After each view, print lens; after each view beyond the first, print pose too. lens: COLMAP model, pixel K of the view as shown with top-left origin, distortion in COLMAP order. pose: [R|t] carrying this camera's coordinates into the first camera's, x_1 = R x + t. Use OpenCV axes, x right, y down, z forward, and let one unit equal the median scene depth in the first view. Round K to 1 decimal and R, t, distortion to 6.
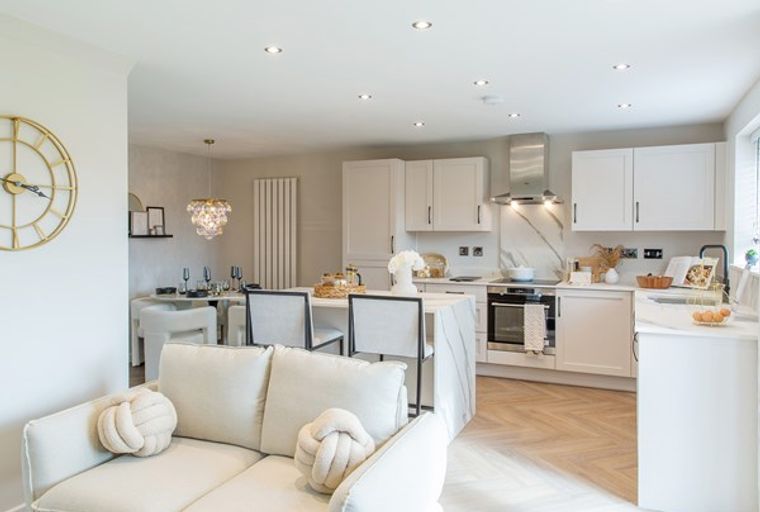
lens RADIAL K [[605.8, 0, 380.0], [0, 605.8, 256.0], [0, 0, 1]] dist [0.001053, -0.000417]
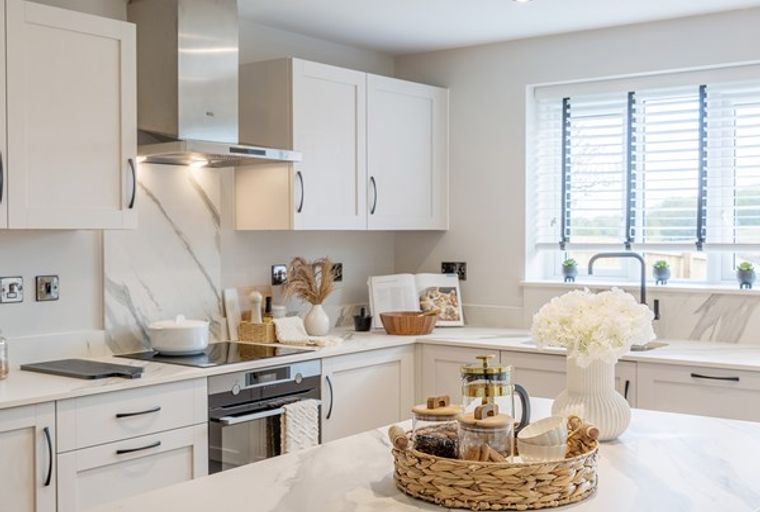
lens RADIAL K [[991.5, 0, 380.0], [0, 991.5, 256.0], [0, 0, 1]] dist [0.001520, -0.004097]
pose [[0.181631, -0.028561, 0.982952, -0.396785], [0.034722, 0.999141, 0.022616, -0.035077], [-0.982754, 0.030022, 0.182466, 0.759960]]
